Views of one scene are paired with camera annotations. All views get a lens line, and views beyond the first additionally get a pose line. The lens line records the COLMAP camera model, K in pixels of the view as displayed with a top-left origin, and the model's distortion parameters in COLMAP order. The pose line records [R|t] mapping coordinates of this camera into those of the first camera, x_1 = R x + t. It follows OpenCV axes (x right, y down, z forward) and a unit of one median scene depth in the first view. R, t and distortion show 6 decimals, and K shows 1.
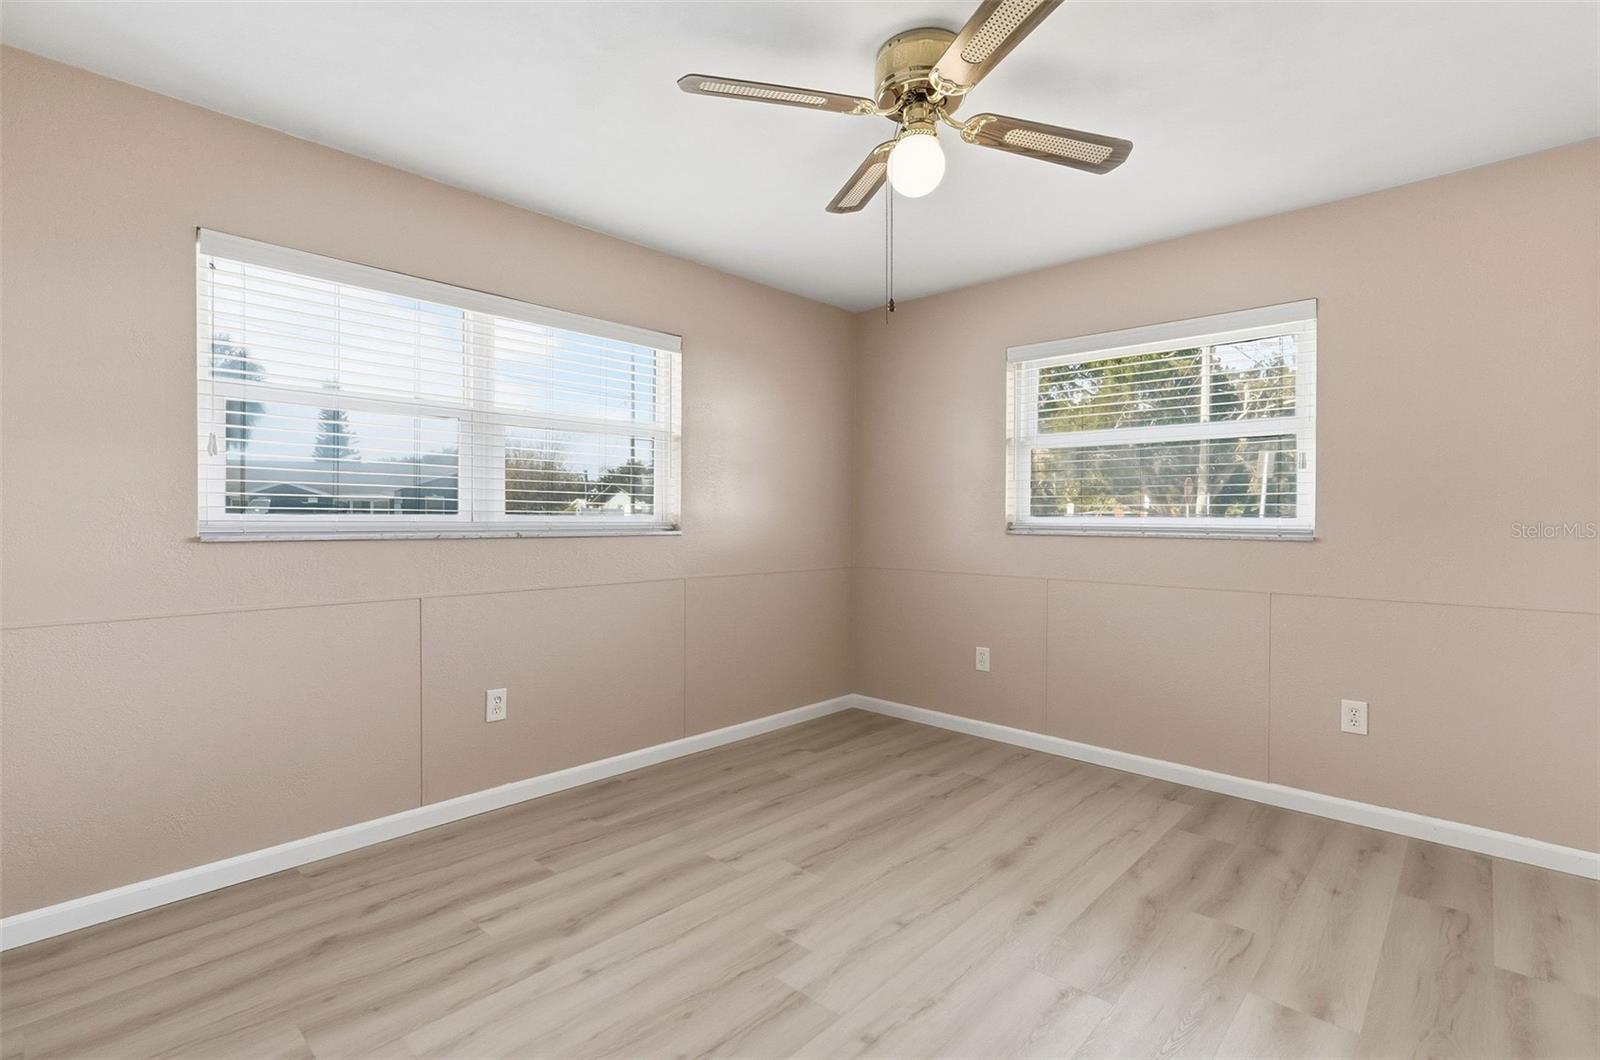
lens RADIAL K [[747.0, 0, 800.4], [0, 747.0, 524.1], [0, 0, 1]] dist [-0.008986, 0.000358]
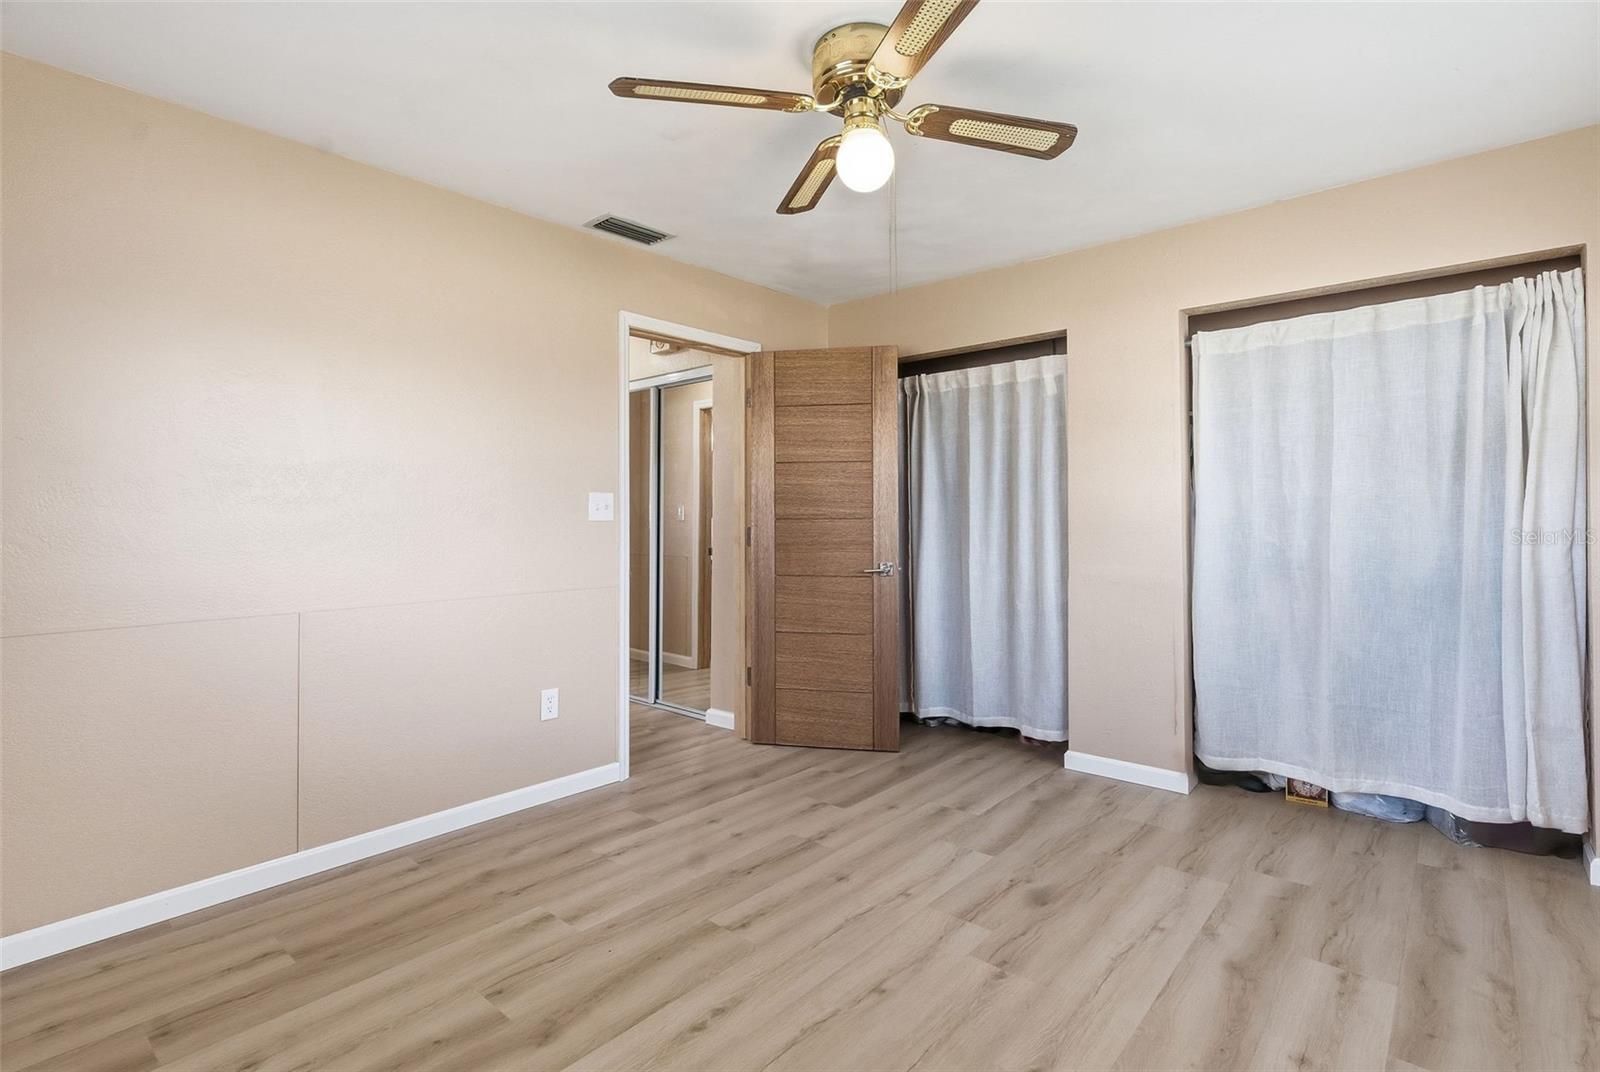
lens RADIAL K [[747.0, 0, 799.5], [0, 747.0, 528.7], [0, 0, 1]] dist [-0.008986, 0.000358]
pose [[-0.999890, 0.000684, -0.014835, 0.253915], [0.000349, 0.999746, 0.022531, -0.021831], [0.014847, 0.022524, -0.999636, 1.956258]]
